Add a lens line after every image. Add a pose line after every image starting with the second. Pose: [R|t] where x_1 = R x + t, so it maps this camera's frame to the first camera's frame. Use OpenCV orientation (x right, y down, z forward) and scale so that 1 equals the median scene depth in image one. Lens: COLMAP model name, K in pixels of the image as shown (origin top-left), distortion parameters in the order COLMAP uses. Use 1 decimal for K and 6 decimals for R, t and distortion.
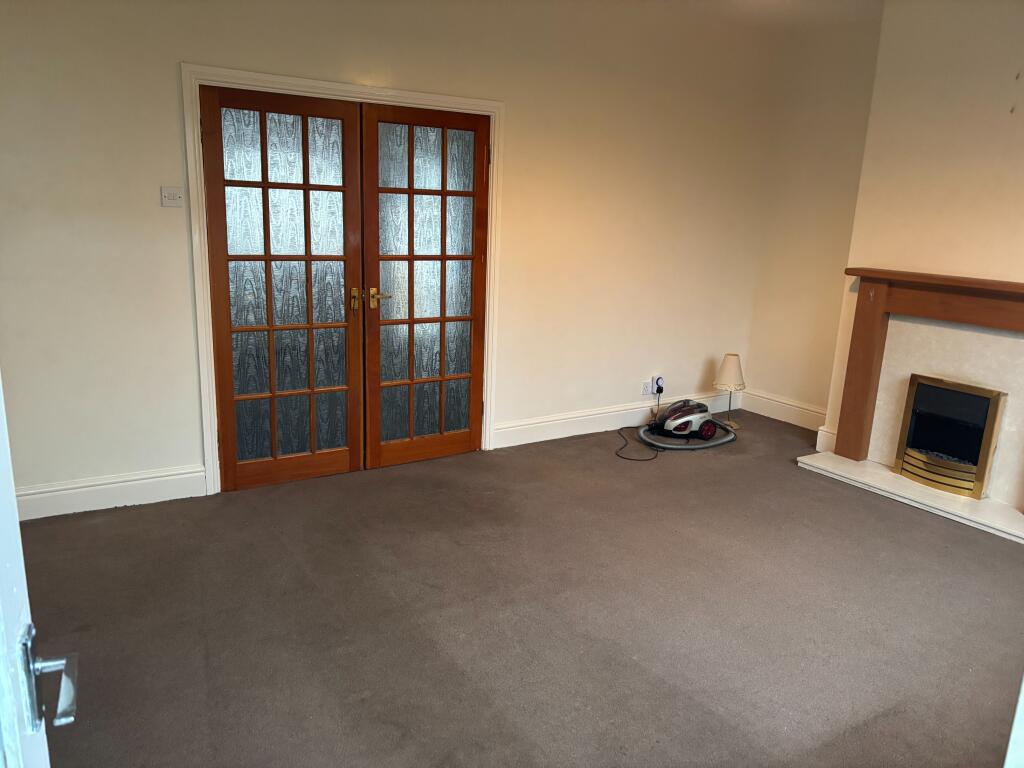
lens RADIAL K [[779.8, 0, 512.0], [0, 779.8, 384.0], [0, 0, 1]] dist [0.025454, 0.002310]
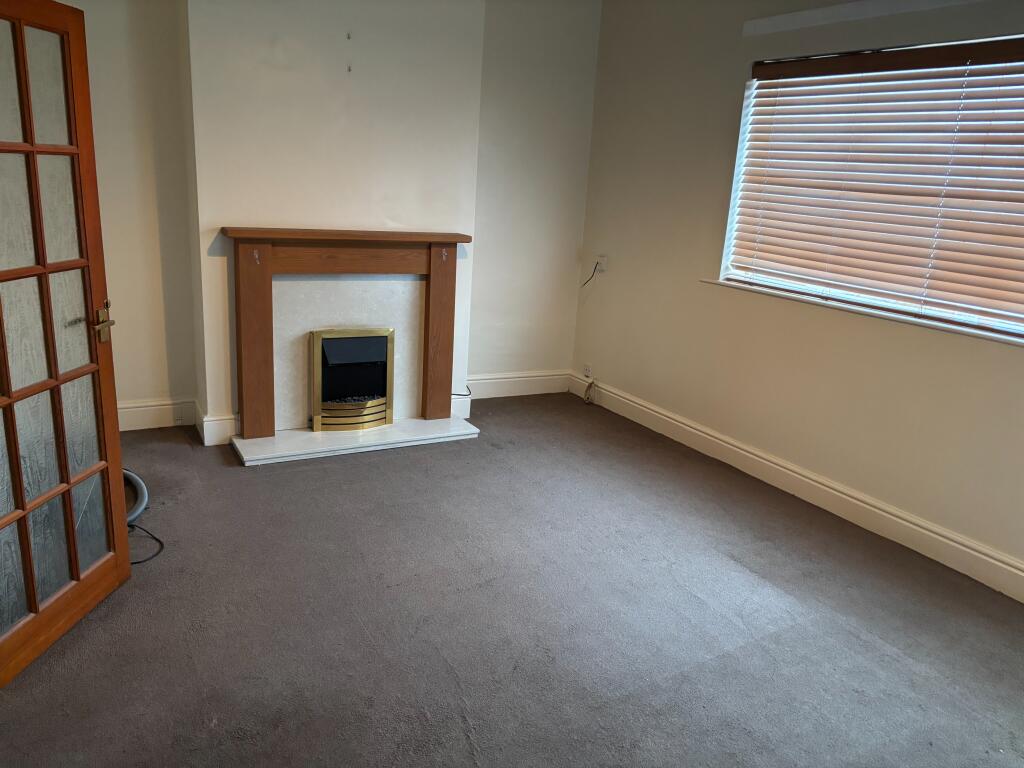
lens RADIAL K [[779.8, 0, 512.0], [0, 779.8, 384.0], [0, 0, 1]] dist [0.025454, 0.002310]
pose [[0.056839, -0.290493, 0.955187, -0.436249], [0.160409, 0.946962, 0.278447, -0.184528], [-0.985413, 0.137394, 0.100422, 0.664981]]
